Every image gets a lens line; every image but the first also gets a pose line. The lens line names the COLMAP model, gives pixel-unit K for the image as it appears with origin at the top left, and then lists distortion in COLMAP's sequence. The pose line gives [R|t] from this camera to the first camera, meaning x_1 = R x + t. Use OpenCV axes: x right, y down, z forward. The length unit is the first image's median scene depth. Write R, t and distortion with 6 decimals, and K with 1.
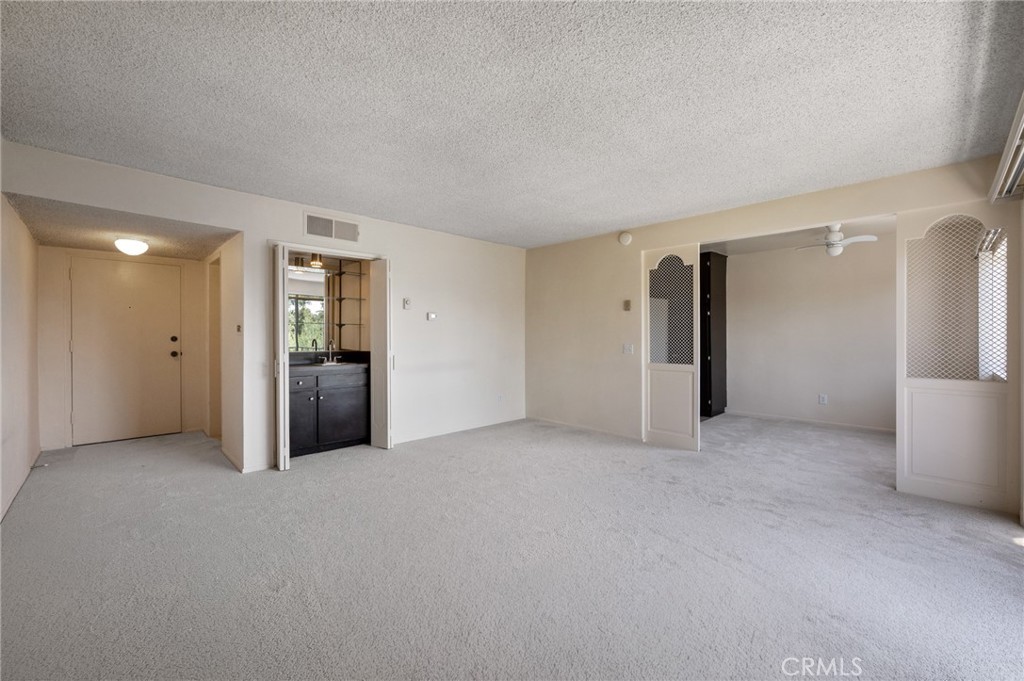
lens RADIAL K [[419.2, 0, 512.0], [0, 419.2, 340.5], [0, 0, 1]] dist [0.001318, 0.000095]
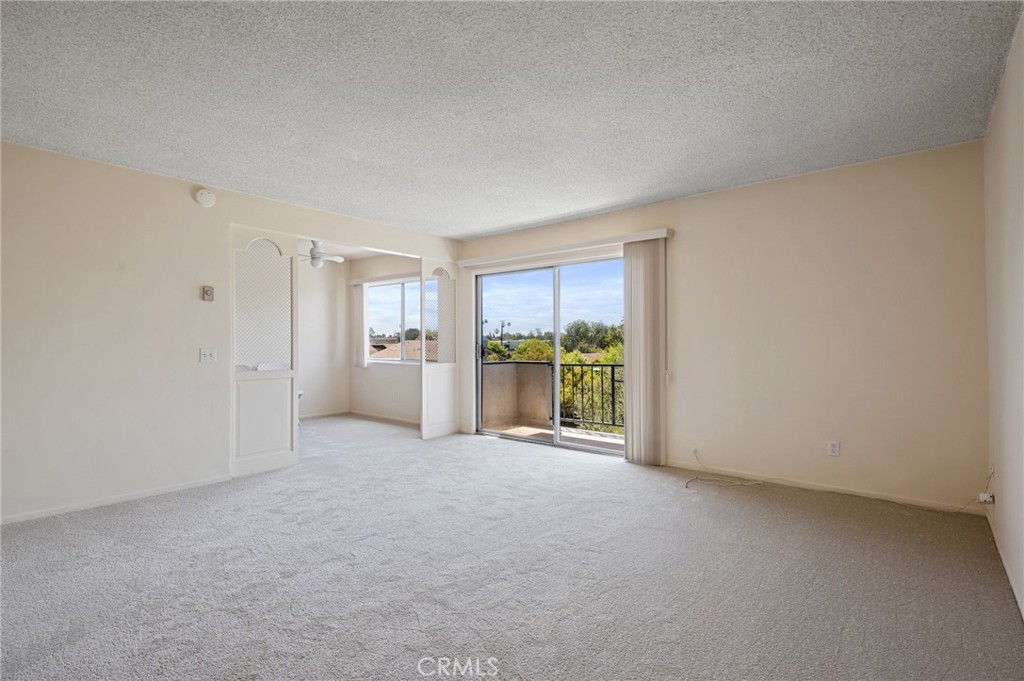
lens RADIAL K [[509.6, 0, 512.0], [0, 509.6, 340.5], [0, 0, 1]] dist [-0.001369, -0.000155]
pose [[-0.105419, -0.002728, 0.994424, -0.634505], [0.010968, 0.999932, 0.003905, -0.002308], [-0.994367, 0.011319, -0.105382, 0.586624]]
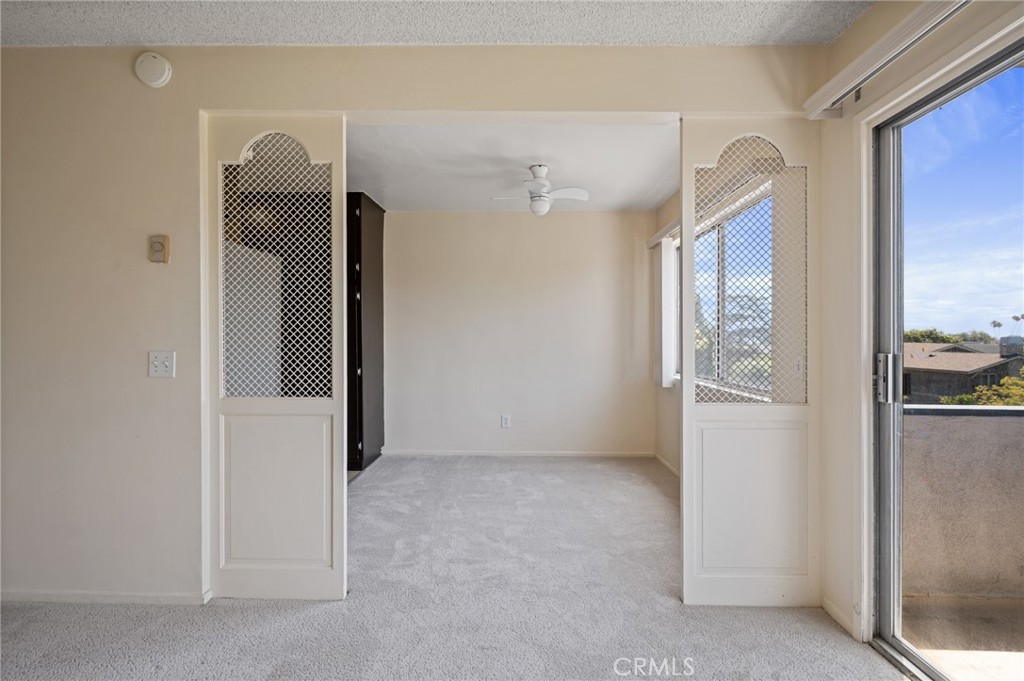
lens RADIAL K [[460.3, 0, 516.4], [0, 460.3, 339.6], [0, 0, 1]] dist [0.001459, 0.000073]
pose [[0.706586, 0.002723, 0.707622, 0.210840], [0.002531, 0.999976, -0.006376, 0.001603], [-0.707622, 0.006296, 0.706563, 0.484524]]
